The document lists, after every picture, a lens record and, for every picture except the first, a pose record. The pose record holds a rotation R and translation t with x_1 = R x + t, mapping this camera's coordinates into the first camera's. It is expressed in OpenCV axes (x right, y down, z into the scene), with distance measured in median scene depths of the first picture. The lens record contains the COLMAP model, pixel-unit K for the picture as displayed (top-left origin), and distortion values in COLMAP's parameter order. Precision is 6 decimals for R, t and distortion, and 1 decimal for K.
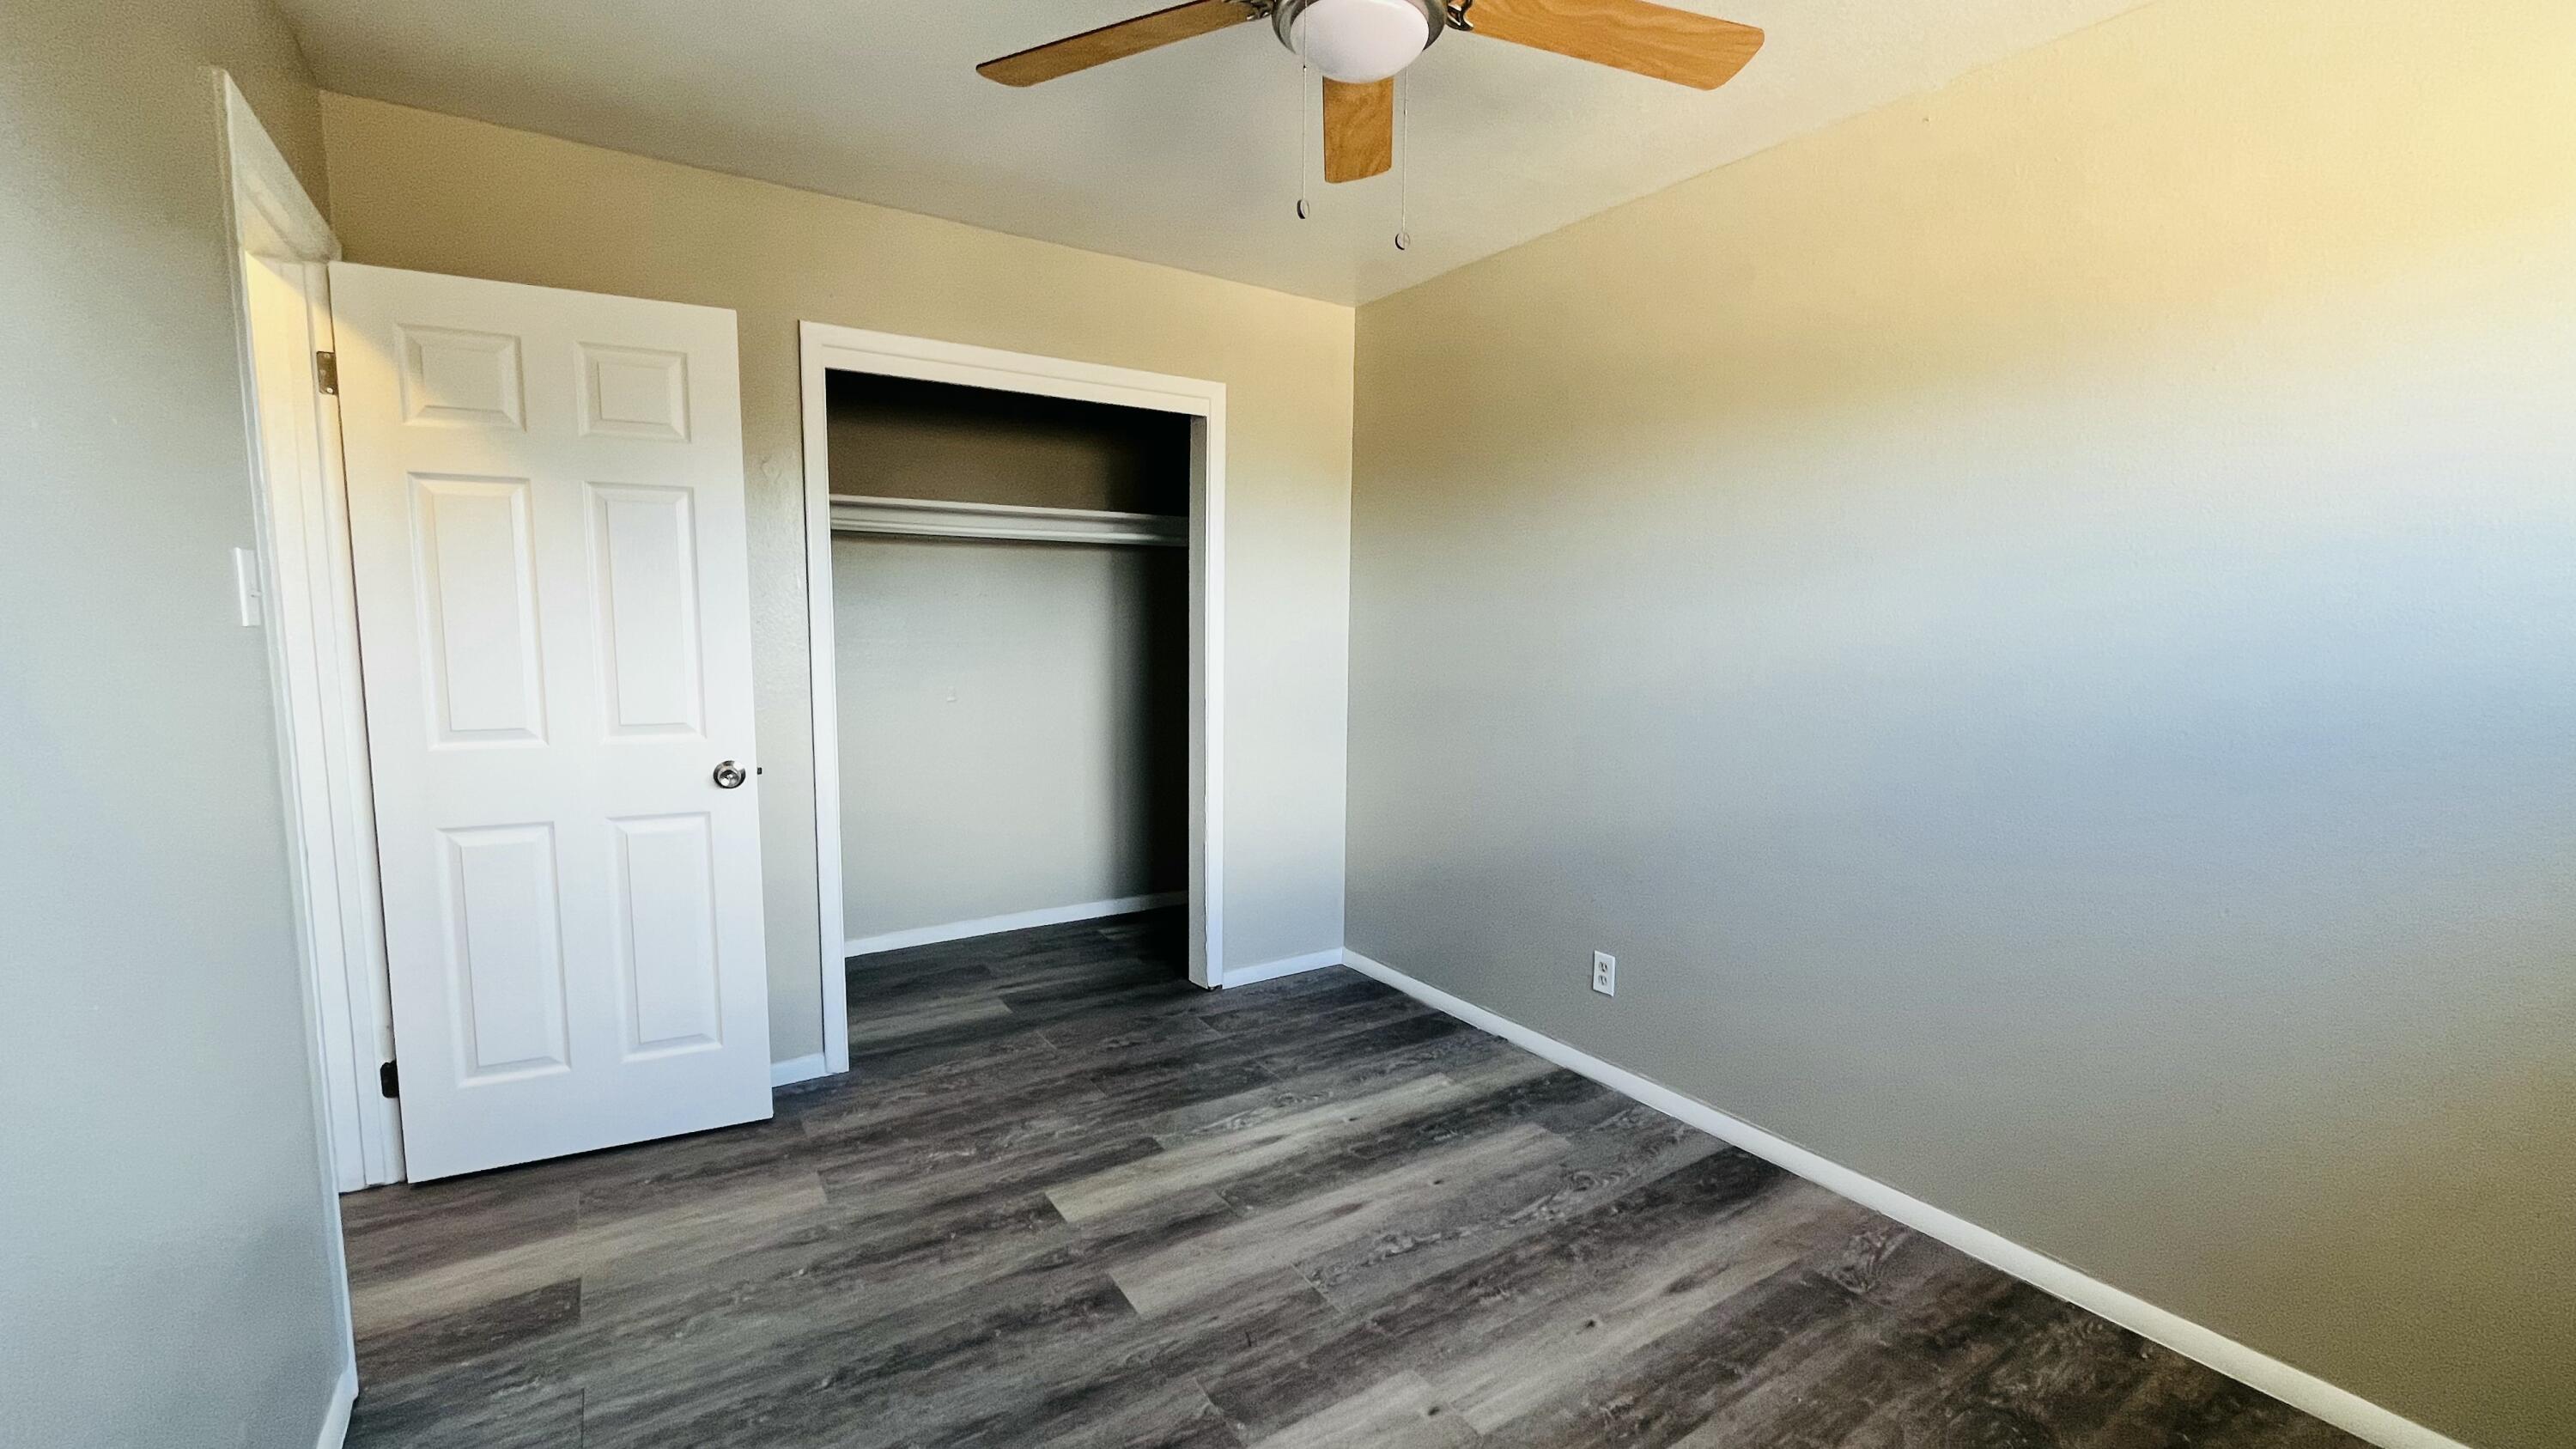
lens RADIAL K [[1047.6, 0, 1281.6], [0, 1047.6, 730.4], [0, 0, 1]] dist [-0.002795, -0.000074]
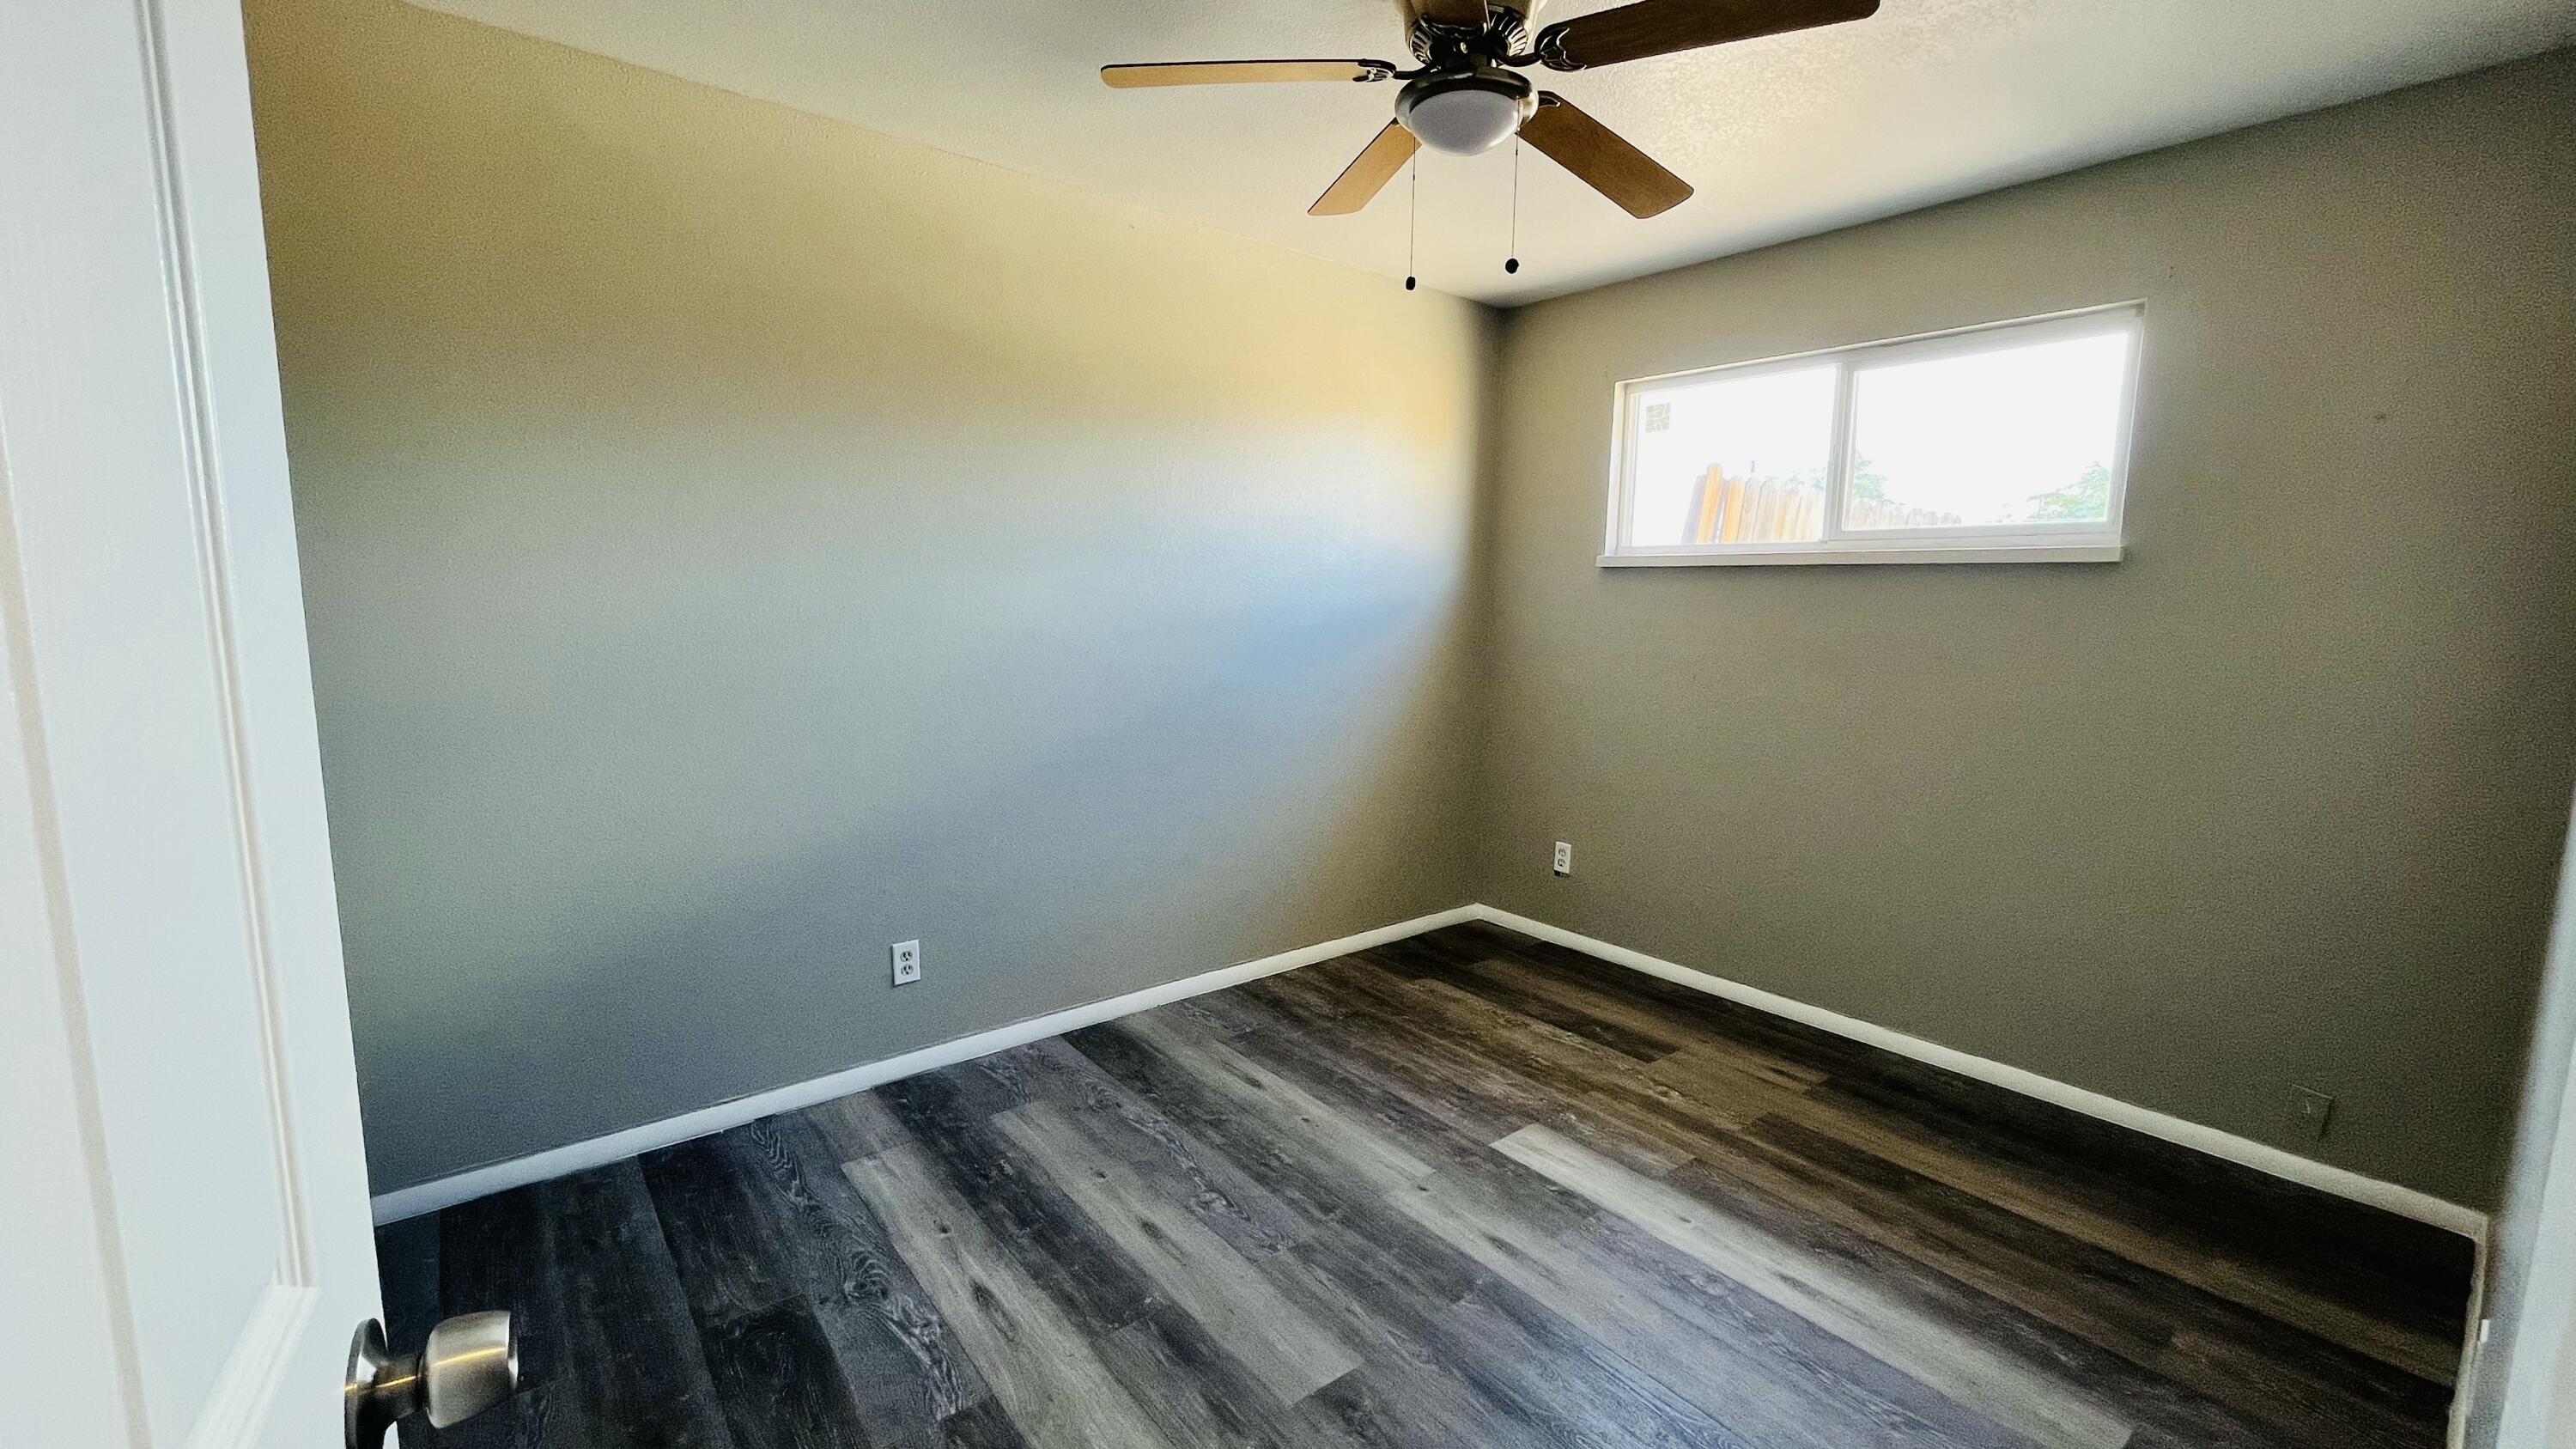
lens RADIAL K [[1047.6, 0, 1281.6], [0, 1047.6, 730.4], [0, 0, 1]] dist [-0.002795, -0.000074]
pose [[-0.100103, -0.140657, 0.984985, -0.716503], [0.093532, 0.984243, 0.150056, -0.097624], [-0.990571, 0.107148, -0.085369, 0.817743]]
